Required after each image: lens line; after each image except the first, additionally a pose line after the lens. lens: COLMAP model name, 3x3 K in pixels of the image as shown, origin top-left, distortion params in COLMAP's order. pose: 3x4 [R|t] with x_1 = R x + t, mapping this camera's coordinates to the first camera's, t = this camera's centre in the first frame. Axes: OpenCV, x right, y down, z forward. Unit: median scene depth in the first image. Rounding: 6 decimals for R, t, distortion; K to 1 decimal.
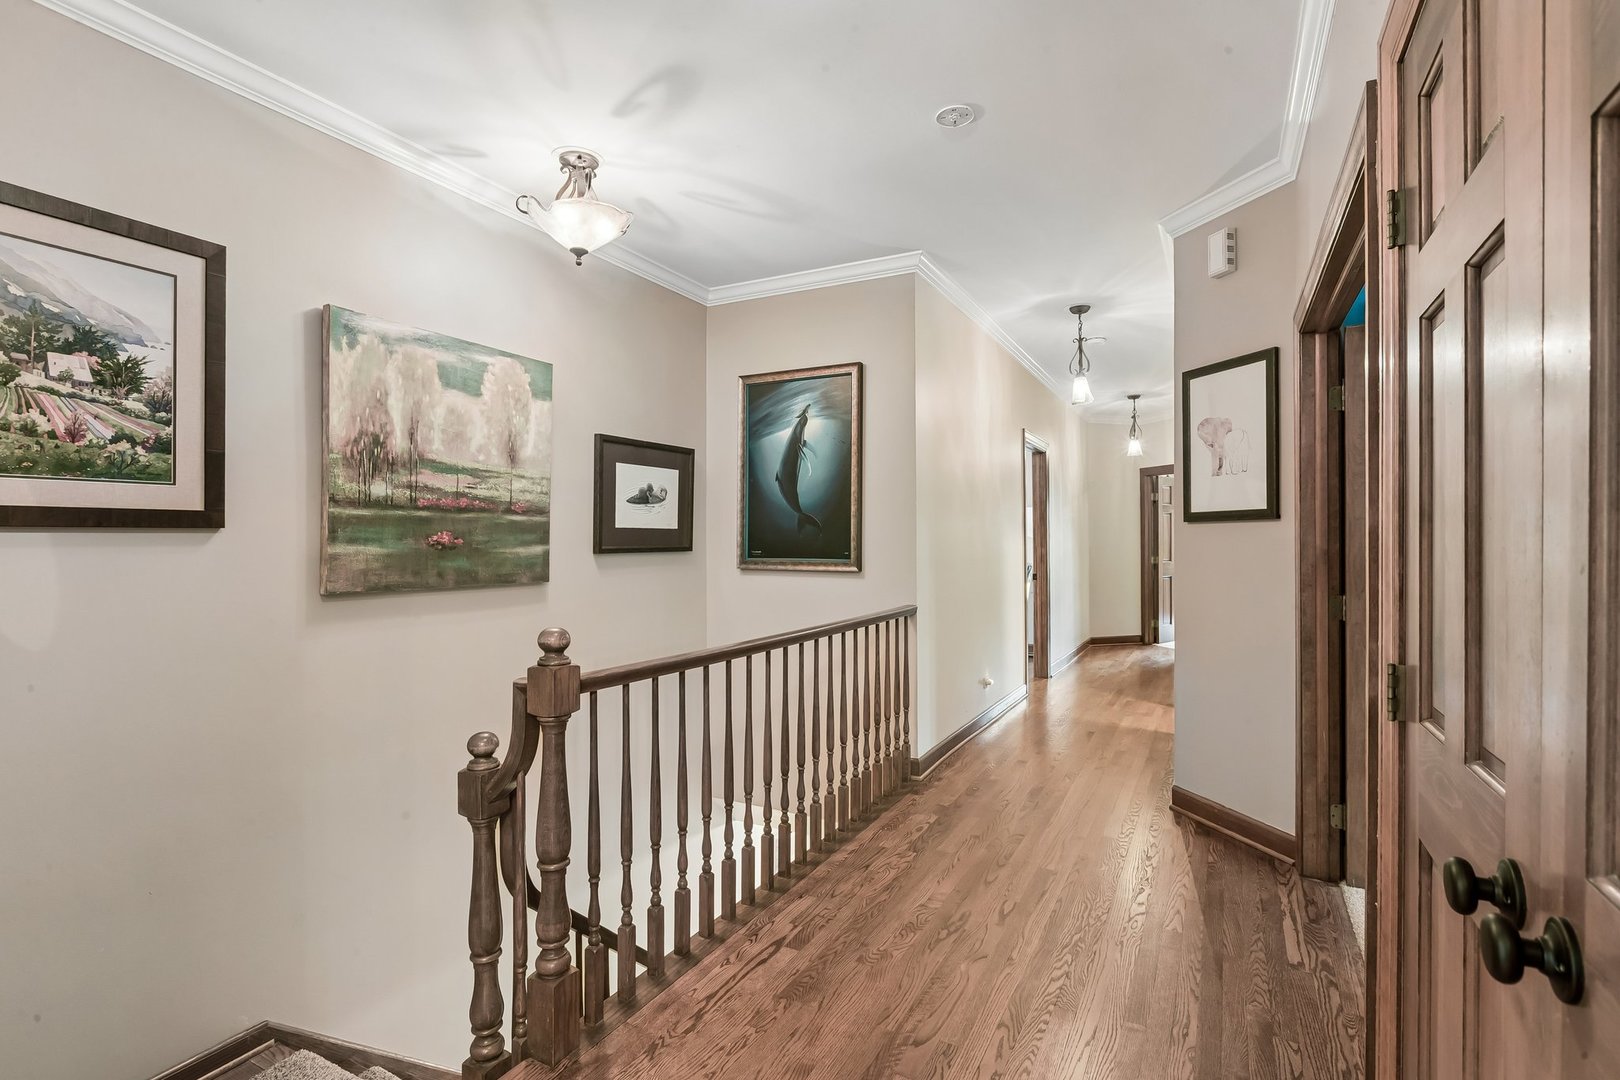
lens RADIAL K [[769.7, 0, 810.9], [0, 769.7, 538.5], [0, 0, 1]] dist [0.000390, -0.000366]
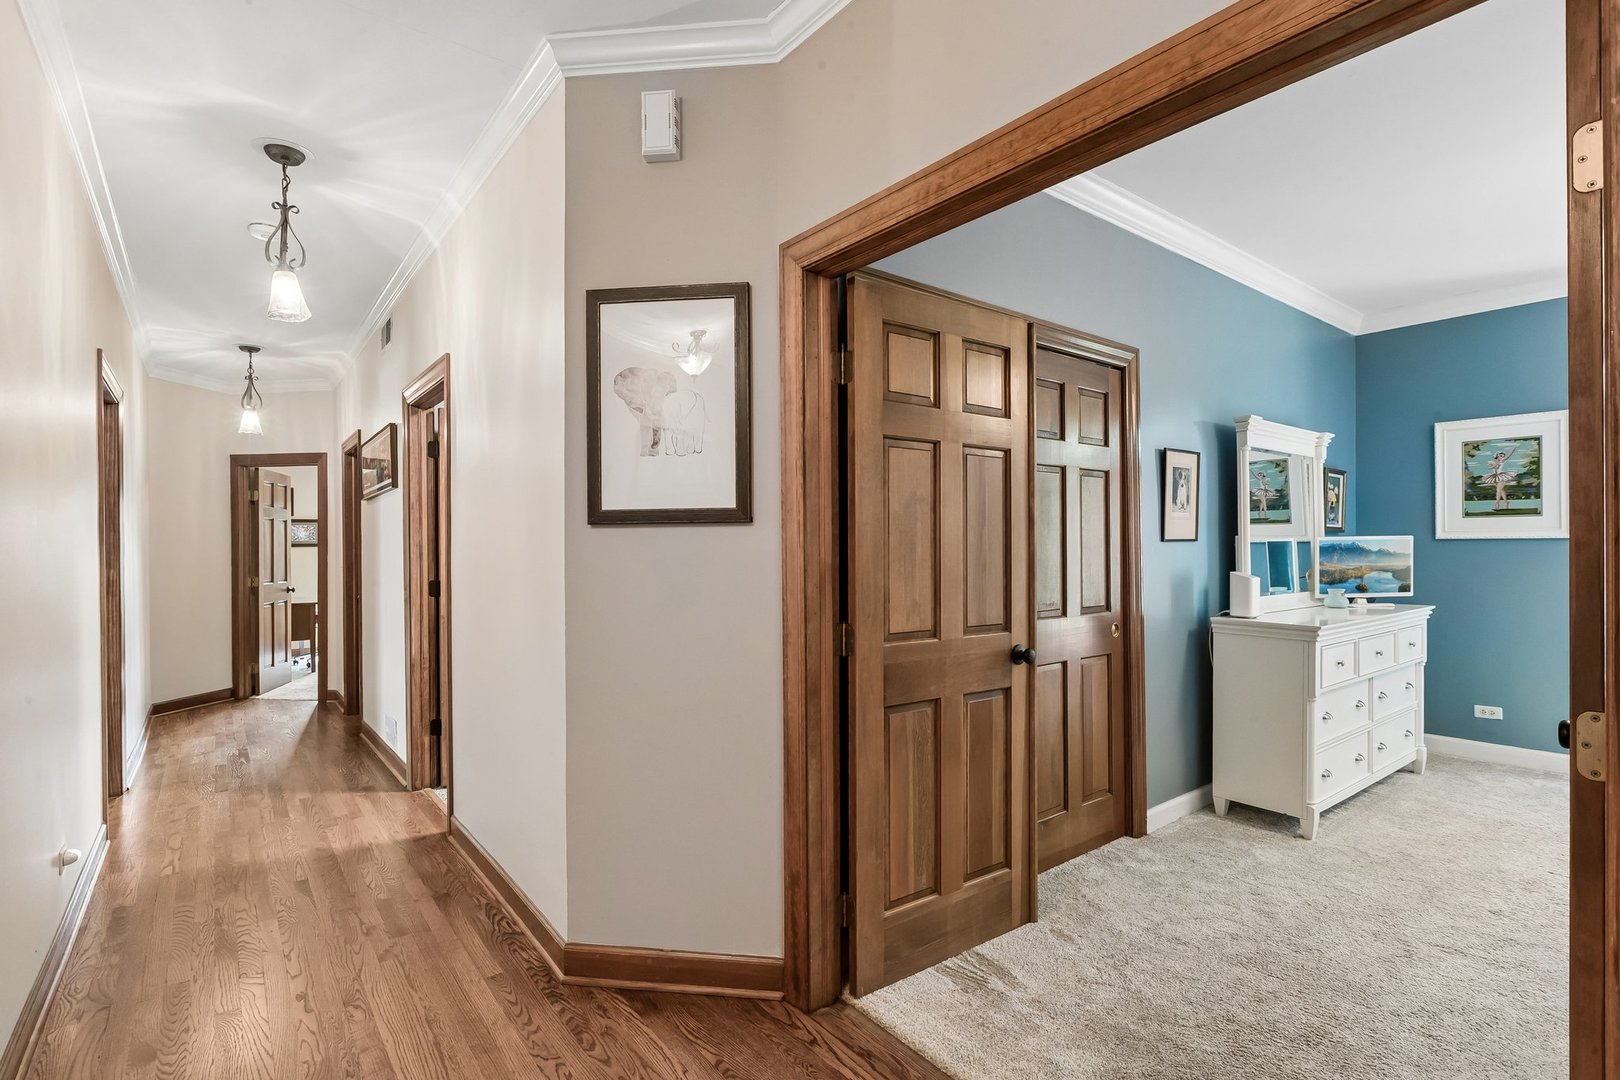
lens RADIAL K [[769.7, 0, 811.9], [0, 769.7, 544.3], [0, 0, 1]] dist [0.000390, -0.000366]
pose [[0.403935, 0.006595, 0.914764, -0.024824], [0.003255, 0.999957, -0.008647, 0.001233], [-0.914782, 0.006470, 0.403896, 0.576925]]
